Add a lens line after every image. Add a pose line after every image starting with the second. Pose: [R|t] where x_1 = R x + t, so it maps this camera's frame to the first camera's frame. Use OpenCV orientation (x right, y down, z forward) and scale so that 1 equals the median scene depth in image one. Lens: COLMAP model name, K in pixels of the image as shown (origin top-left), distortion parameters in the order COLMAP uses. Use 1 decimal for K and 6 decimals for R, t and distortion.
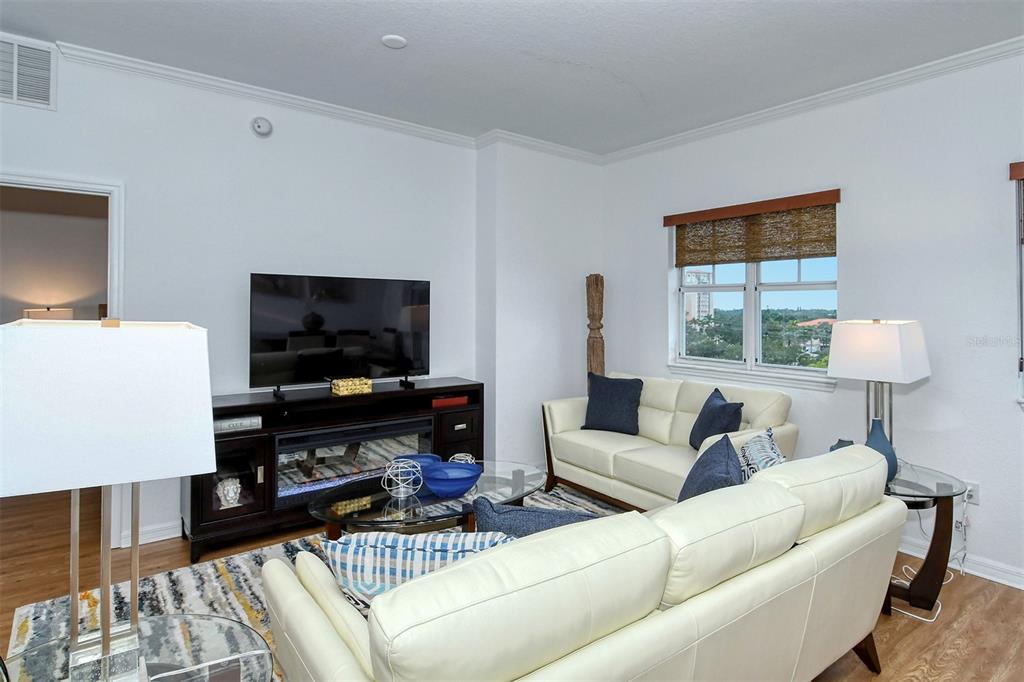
lens RADIAL K [[546.3, 0, 486.3], [0, 546.3, 308.6], [0, 0, 1]] dist [0.019034, -0.013713]
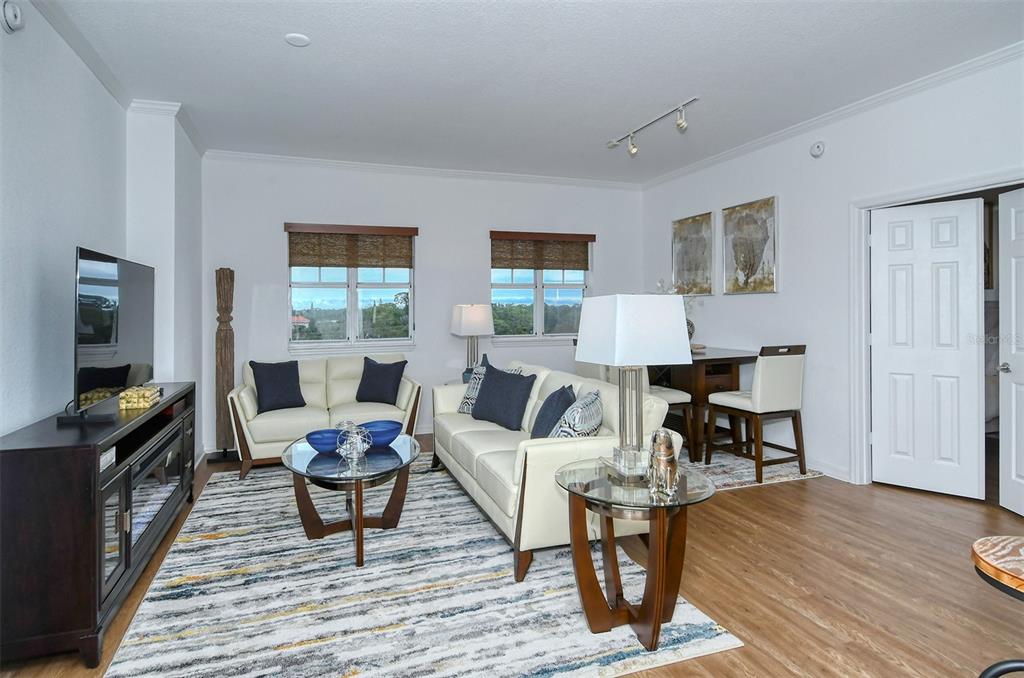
lens RADIAL K [[588.3, 0, 490.2], [0, 588.3, 318.4], [0, 0, 1]] dist [-0.004317, -0.000928]
pose [[0.275985, -0.025267, 0.960830, -0.941934], [0.016503, 0.999632, 0.021548, 0.020277], [-0.961020, 0.009910, 0.276301, 0.283446]]
